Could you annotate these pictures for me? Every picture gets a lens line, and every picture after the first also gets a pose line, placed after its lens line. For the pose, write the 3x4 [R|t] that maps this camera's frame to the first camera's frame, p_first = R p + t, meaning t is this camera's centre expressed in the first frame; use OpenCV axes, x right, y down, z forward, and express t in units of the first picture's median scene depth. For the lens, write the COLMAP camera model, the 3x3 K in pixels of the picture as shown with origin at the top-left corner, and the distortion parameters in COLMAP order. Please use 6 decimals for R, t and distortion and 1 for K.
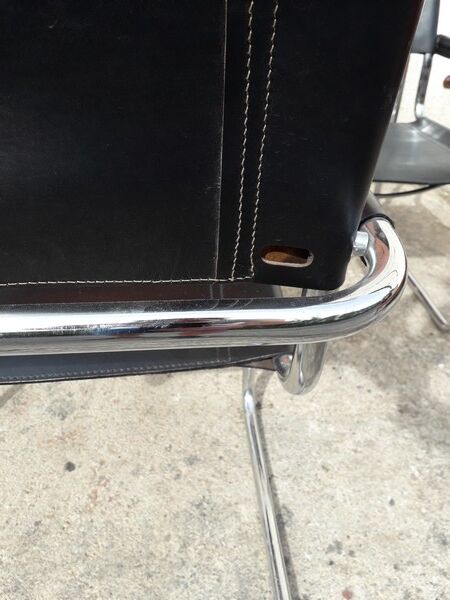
lens RADIAL K [[479.3, 0, 233.3], [0, 479.3, 300.5], [0, 0, 1]] dist [0.009332, -0.037956]
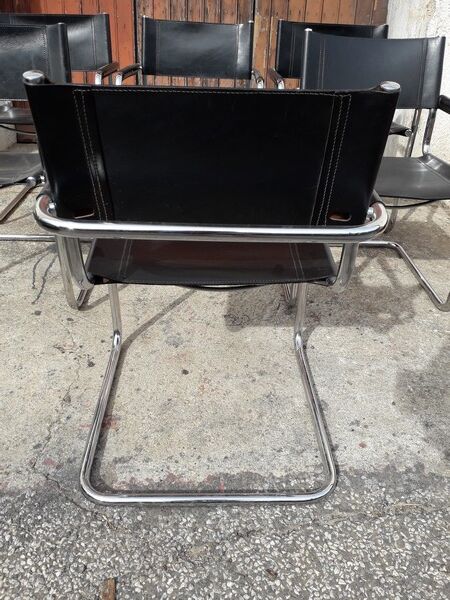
lens RADIAL K [[461.6, 0, 233.2], [0, 461.6, 301.0], [0, 0, 1]] dist [0.051383, -0.074223]
pose [[0.997600, 0.036555, -0.058799, -0.103221], [-0.038813, 0.998534, -0.037729, 0.165512], [0.057333, 0.039921, 0.997557, -0.514356]]
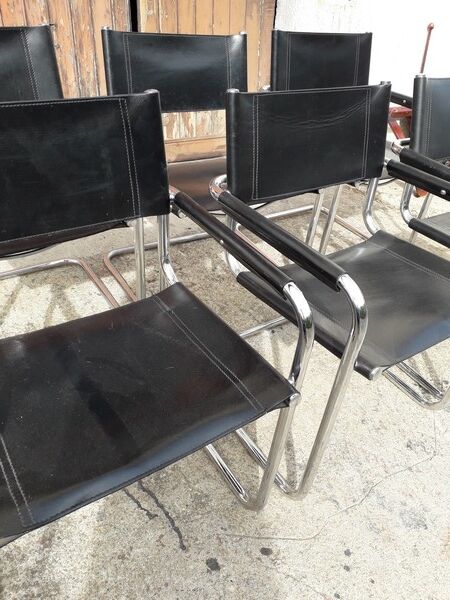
lens RADIAL K [[471.8, 0, 228.4], [0, 471.8, 301.5], [0, 0, 1]] dist [0.047192, -0.064711]
pose [[0.885685, -0.231516, 0.402445, -1.246164], [0.206336, 0.972775, 0.105515, -0.564656], [-0.415917, -0.010414, 0.909343, 0.176384]]
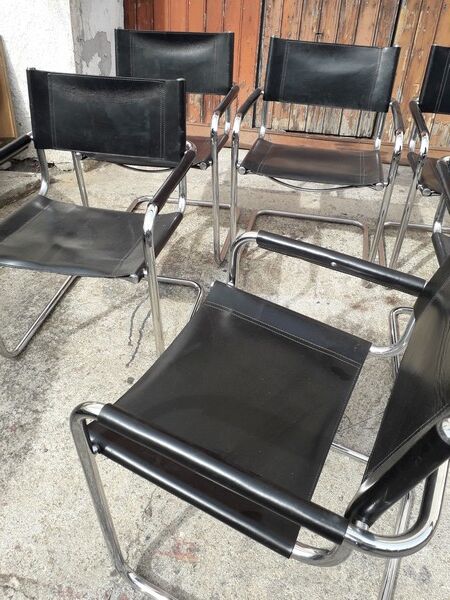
lens RADIAL K [[464.4, 0, 242.6], [0, 464.4, 304.8], [0, 0, 1]] dist [0.019135, -0.030014]
pose [[0.960324, 0.168877, -0.221942, -0.213797], [-0.153464, 0.984485, 0.085074, -0.323802], [0.232865, -0.047639, 0.971341, -0.354274]]
